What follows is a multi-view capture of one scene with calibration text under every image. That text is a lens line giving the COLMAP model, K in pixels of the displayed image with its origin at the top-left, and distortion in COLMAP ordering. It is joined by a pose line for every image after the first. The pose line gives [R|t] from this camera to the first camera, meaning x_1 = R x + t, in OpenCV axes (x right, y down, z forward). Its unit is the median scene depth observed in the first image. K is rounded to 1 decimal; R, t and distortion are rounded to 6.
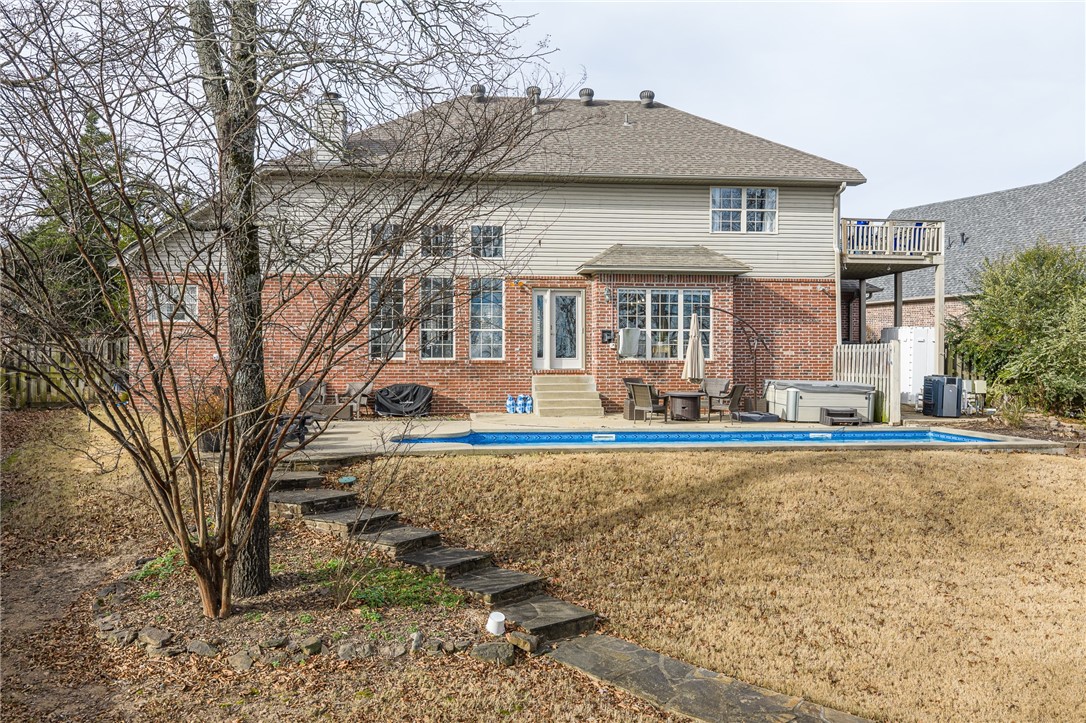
lens RADIAL K [[895.5, 0, 542.5], [0, 895.5, 361.7], [0, 0, 1]] dist [0.001144, -0.009507]
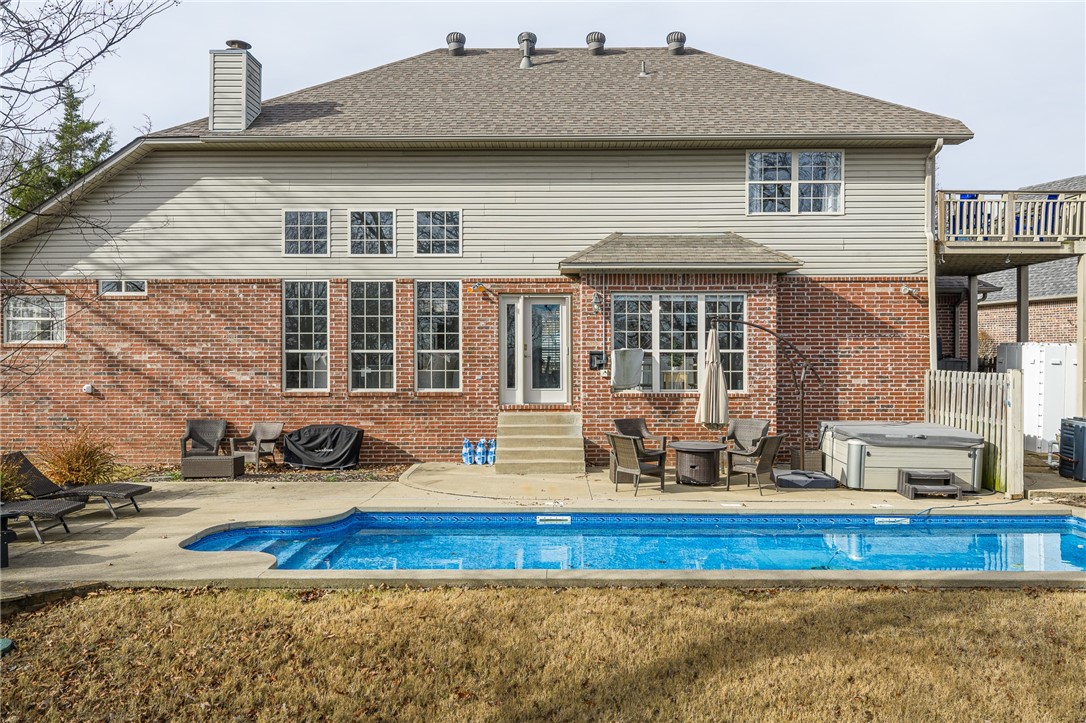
lens RADIAL K [[895.5, 0, 543.6], [0, 895.5, 360.7], [0, 0, 1]] dist [0.001144, -0.009507]
pose [[0.992939, -0.001531, -0.118616, 0.113148], [0.001905, 0.999994, 0.003046, -0.029689], [0.118611, -0.003250, 0.992935, 0.270243]]
